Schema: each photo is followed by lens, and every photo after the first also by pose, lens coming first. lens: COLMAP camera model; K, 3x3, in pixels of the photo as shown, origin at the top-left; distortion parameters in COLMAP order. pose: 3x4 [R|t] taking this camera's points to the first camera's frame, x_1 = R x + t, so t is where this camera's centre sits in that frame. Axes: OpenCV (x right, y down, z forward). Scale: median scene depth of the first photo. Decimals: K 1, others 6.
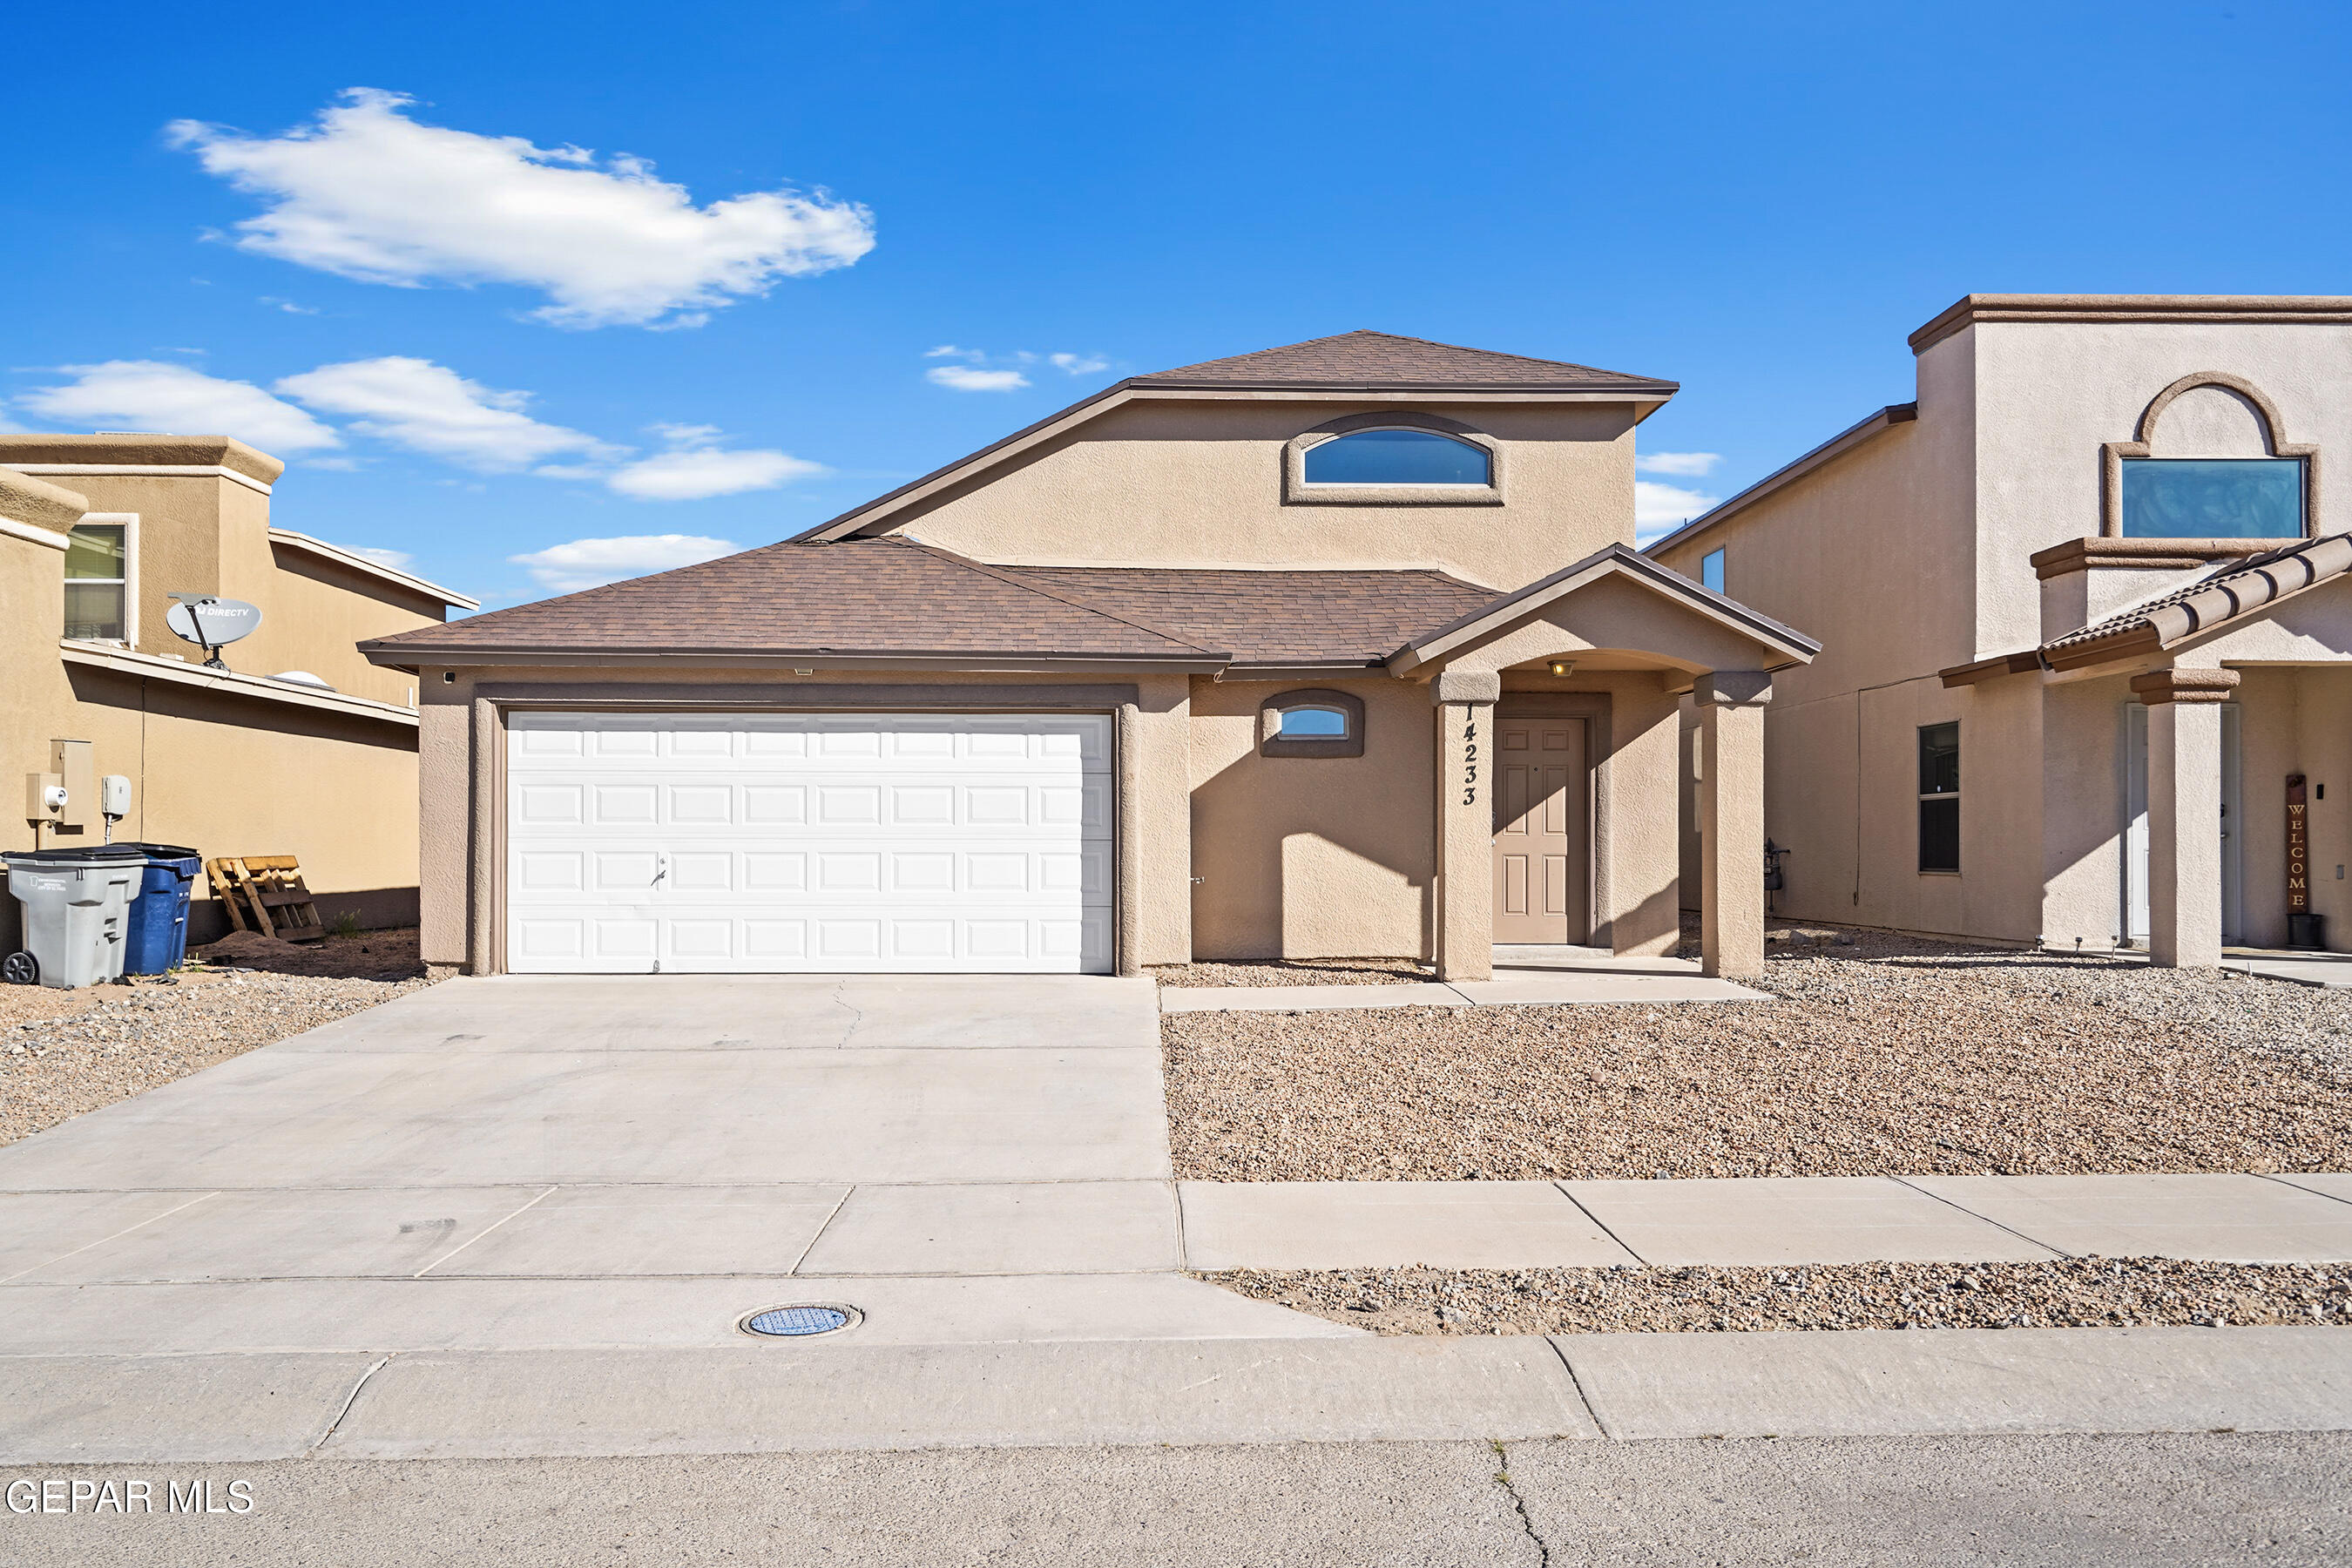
lens RADIAL K [[1748.0, 0, 1179.0], [0, 1748.0, 838.2], [0, 0, 1]] dist [0.013107, 0.003472]
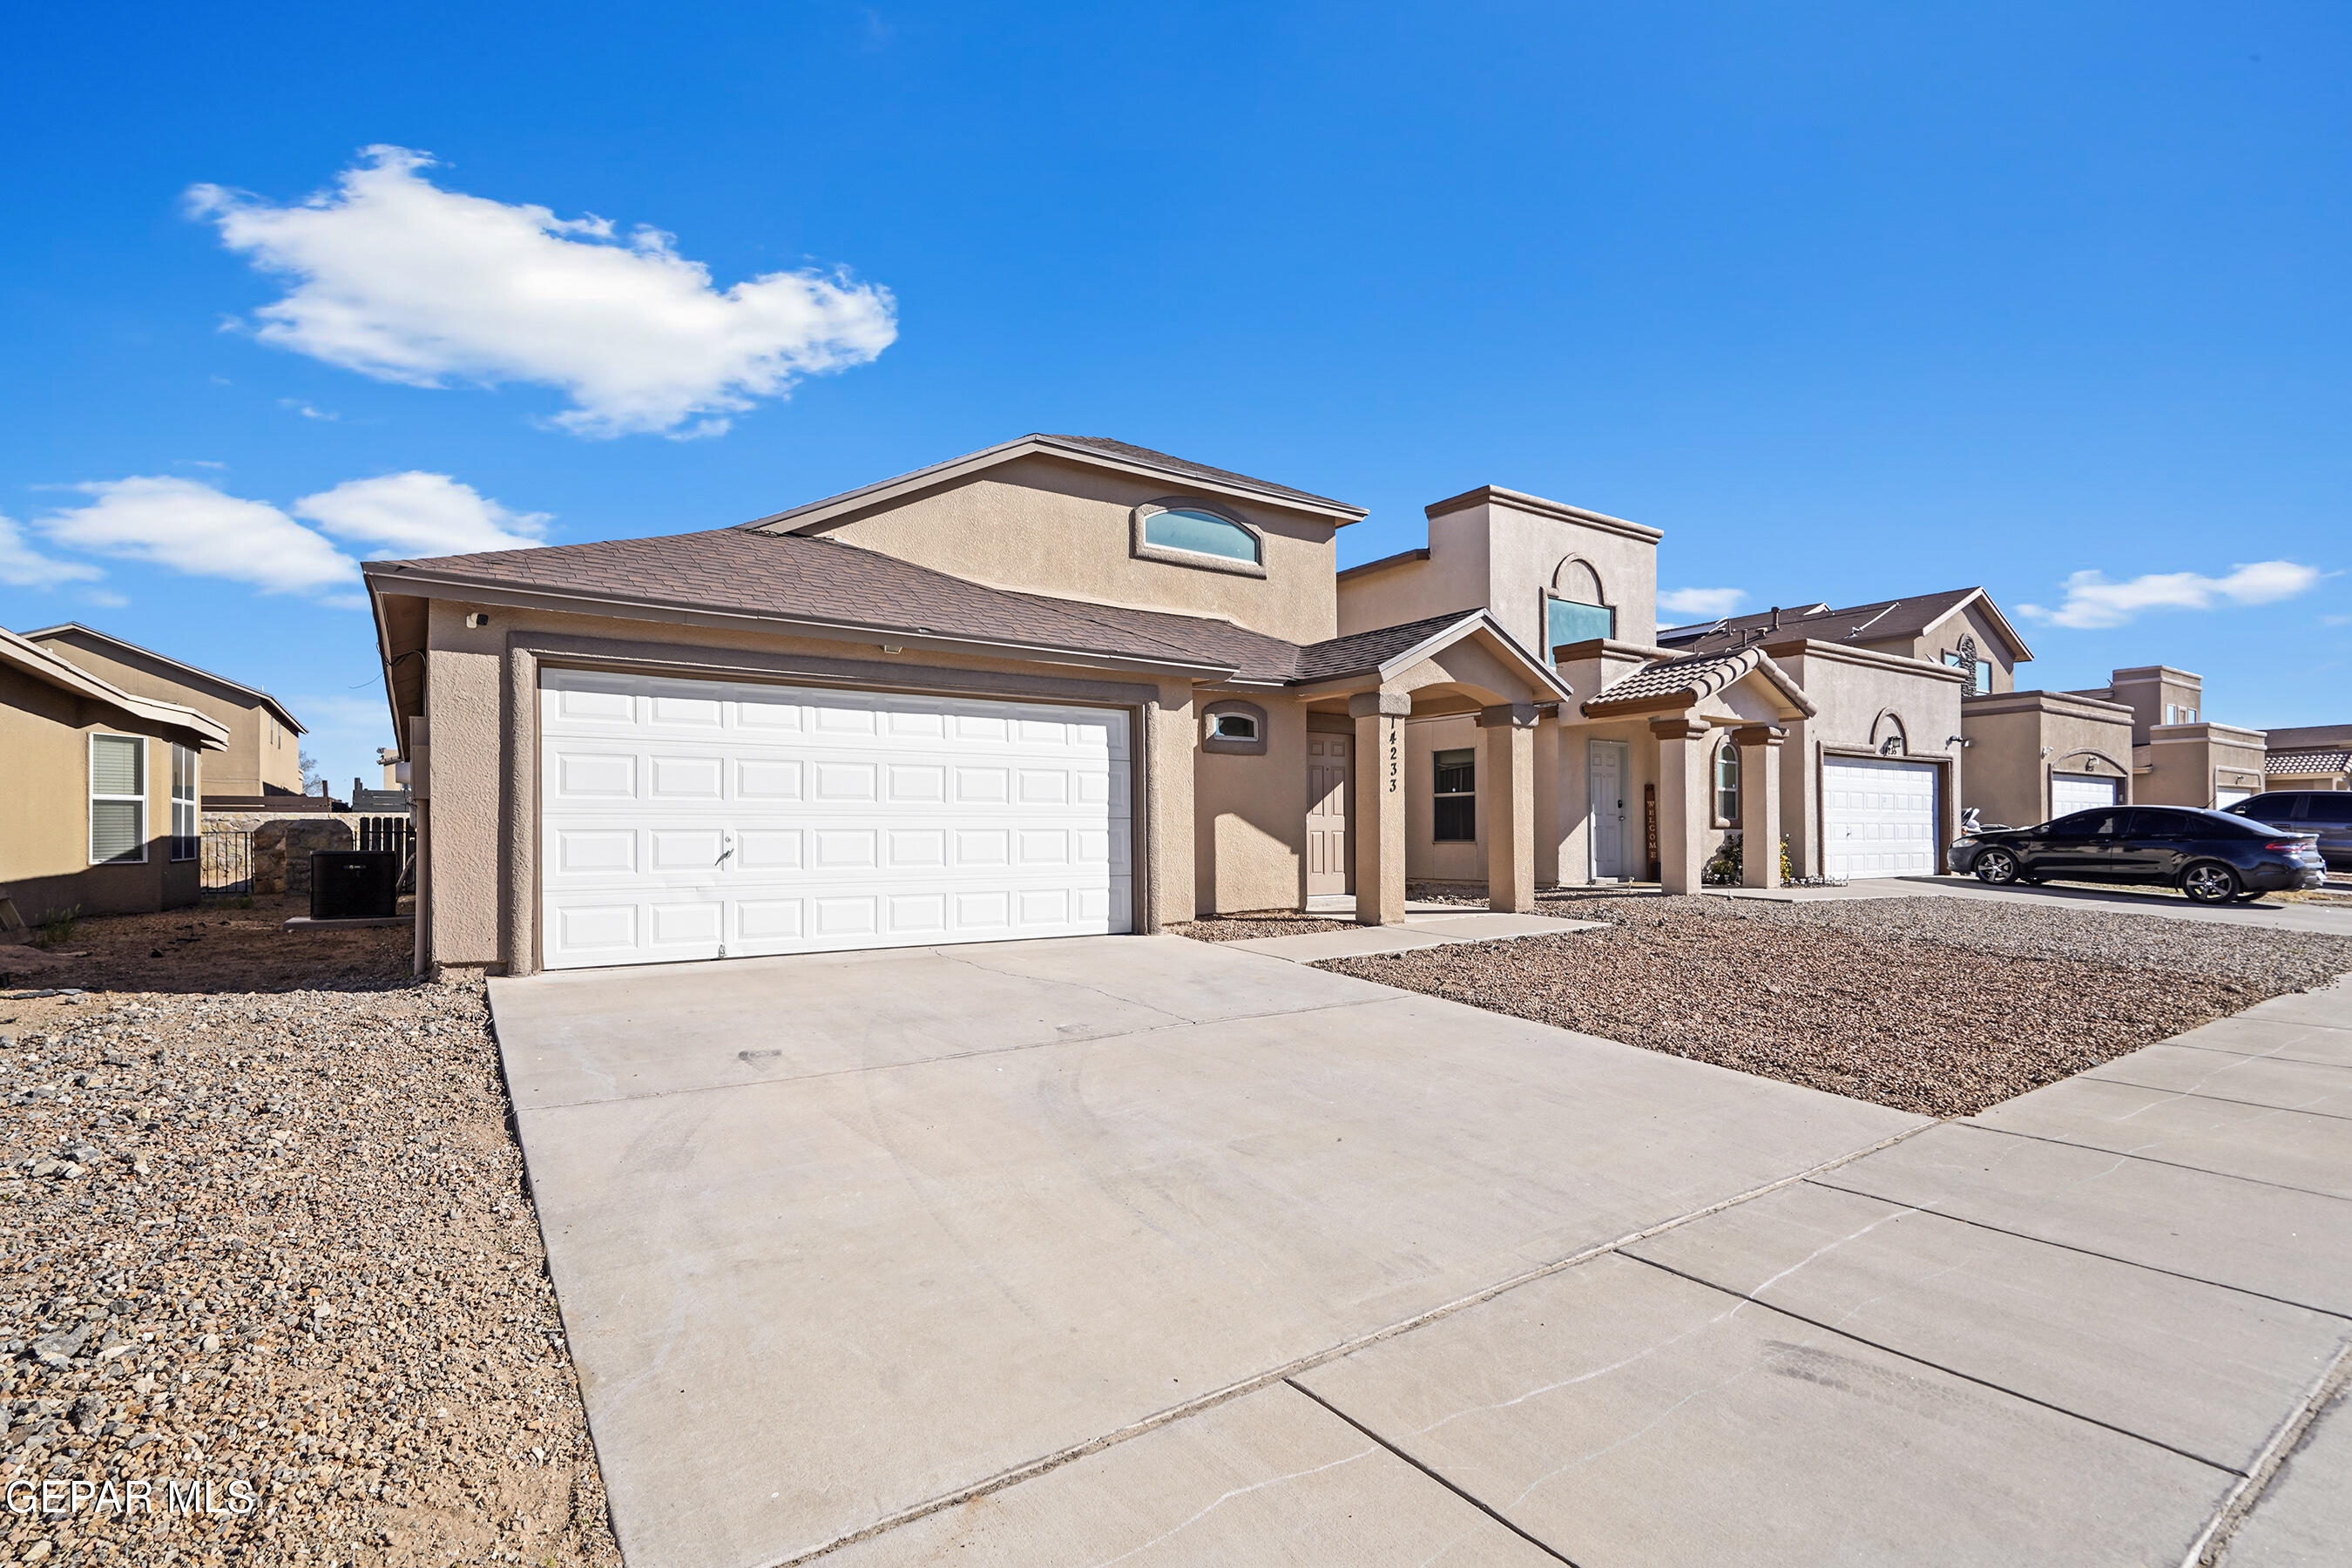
lens RADIAL K [[1093.3, 0, 1175.8], [0, 1093.3, 827.5], [0, 0, 1]] dist [0.001835, 0.000624]
pose [[0.838040, -0.002148, 0.545605, -0.405432], [0.002764, 0.999996, -0.000309, 0.007564], [-0.545602, 0.001767, 0.838043, 0.367192]]
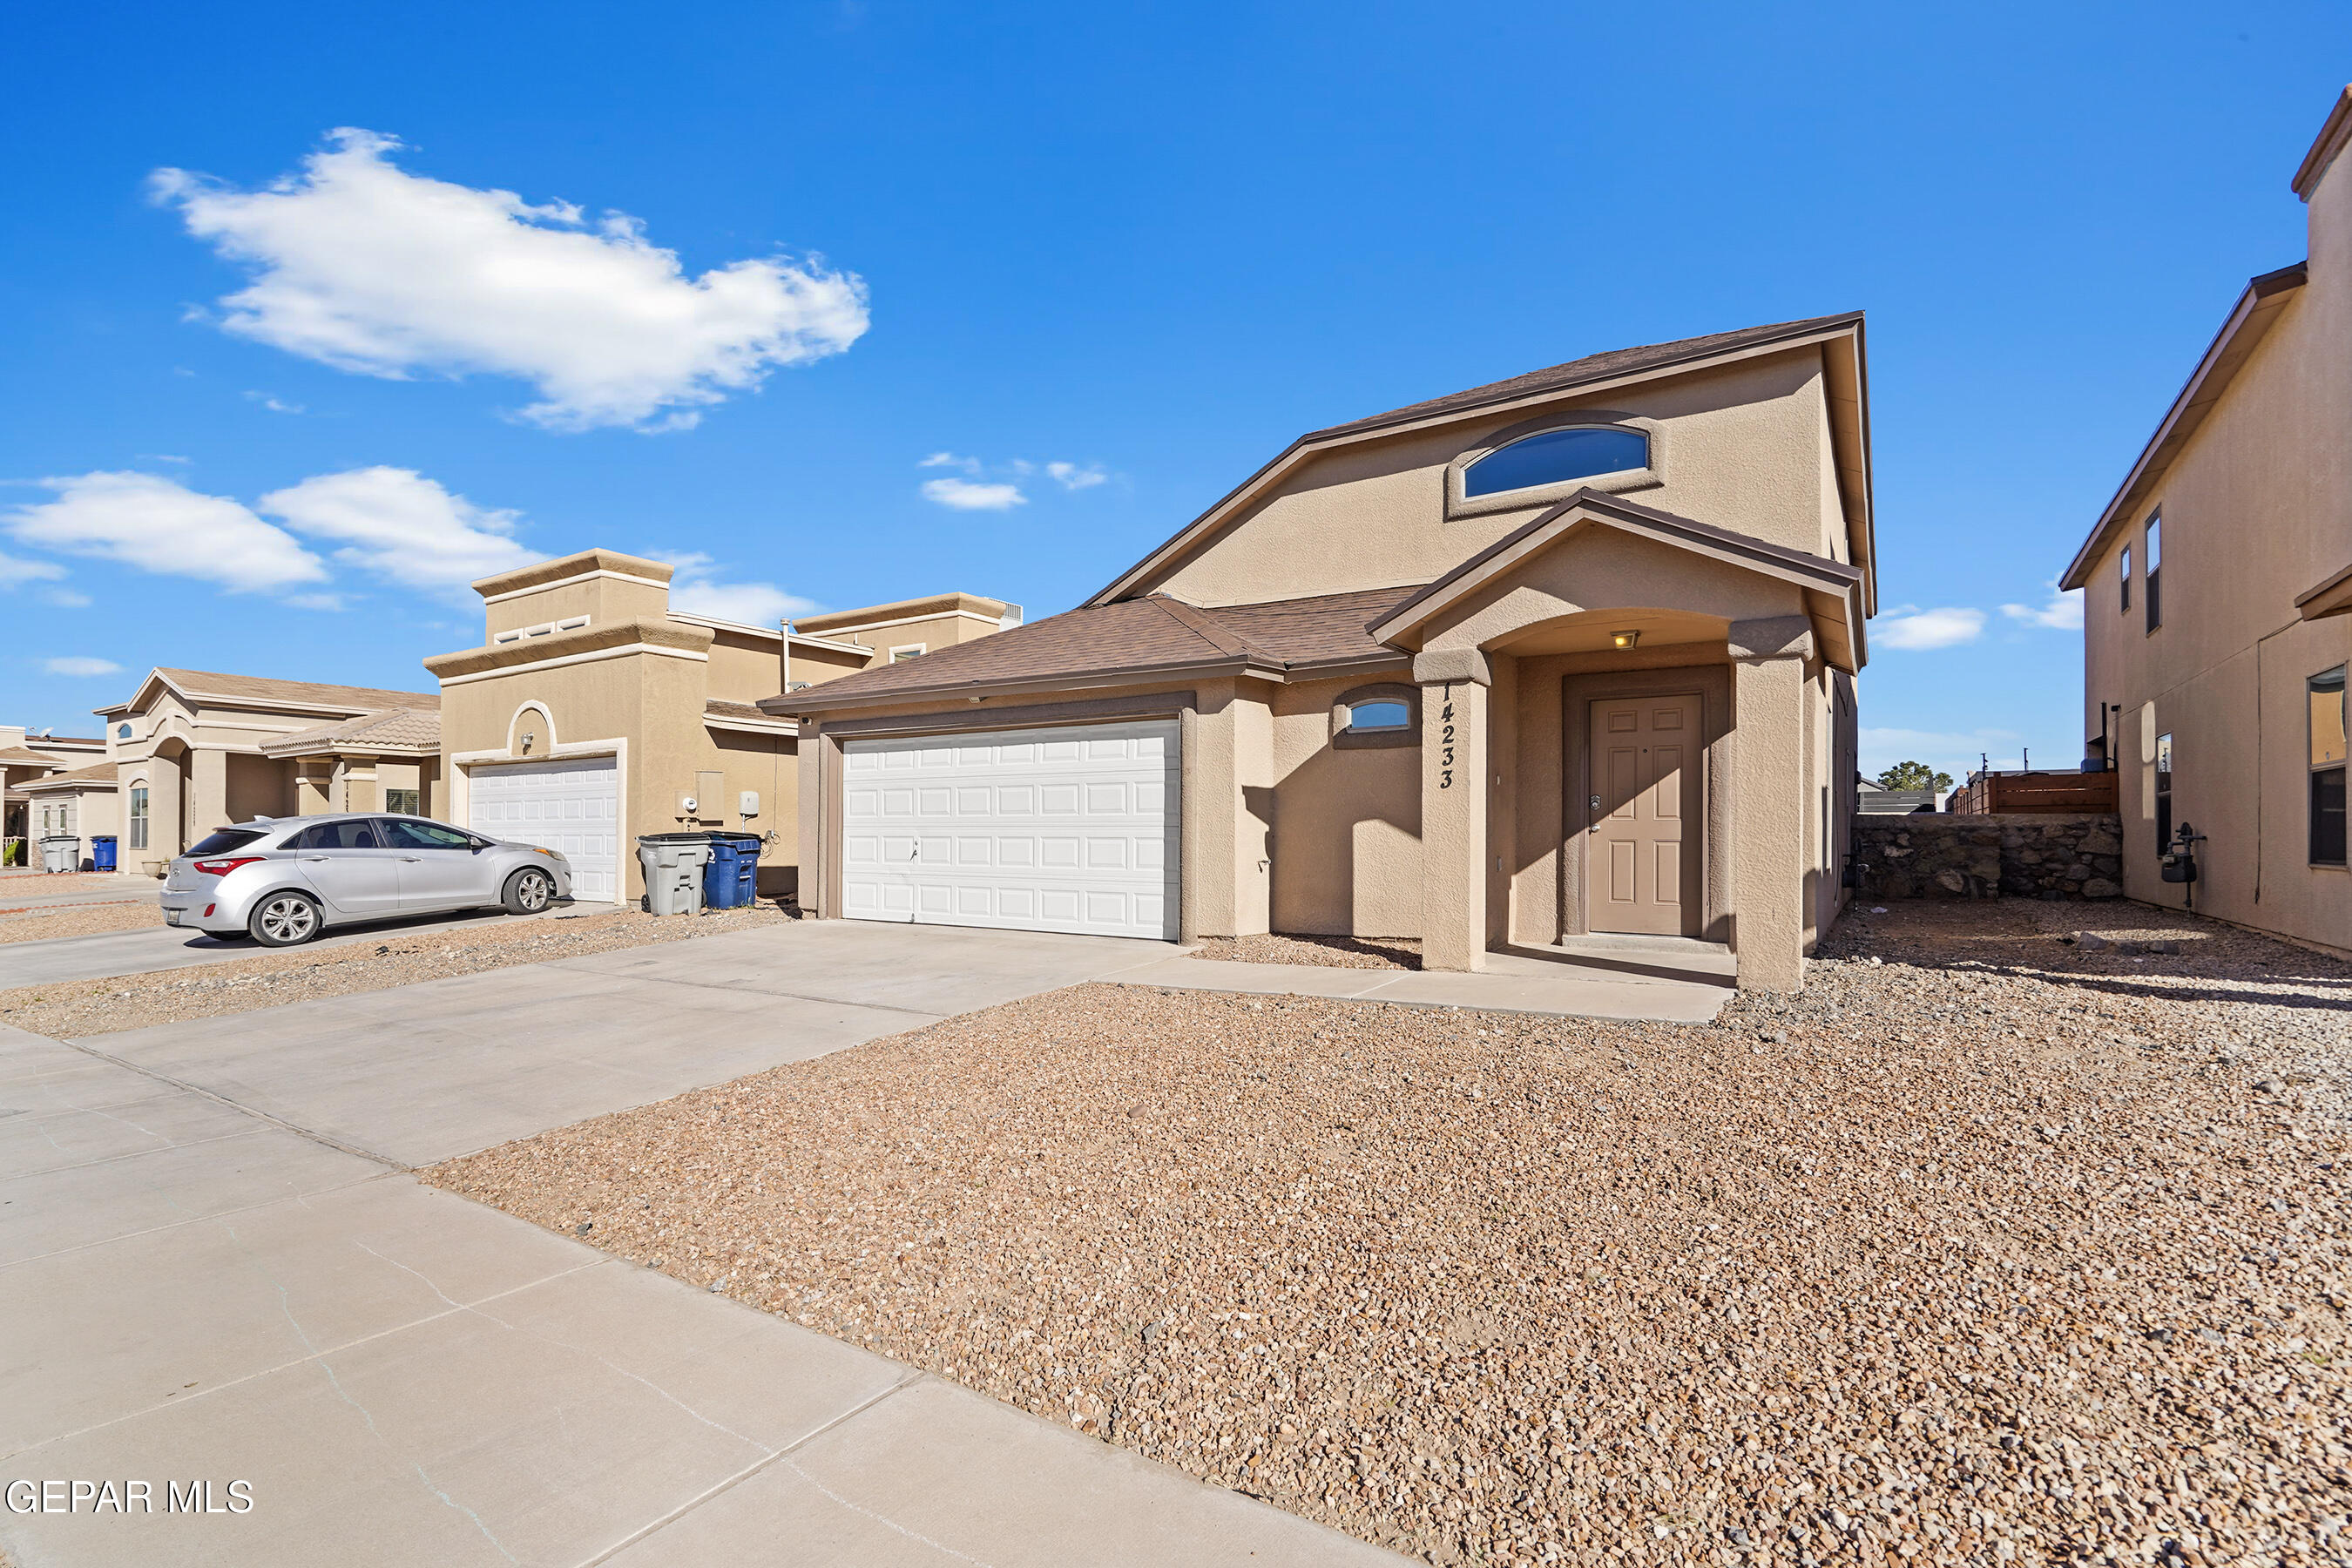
lens RADIAL K [[1093.3, 0, 1175.8], [0, 1093.3, 827.5], [0, 0, 1]] dist [0.001835, 0.000624]
pose [[0.817270, -0.003559, -0.576244, 0.368752], [0.002307, 0.999993, -0.002904, 0.003785], [0.576250, 0.001044, 0.817273, 0.397552]]
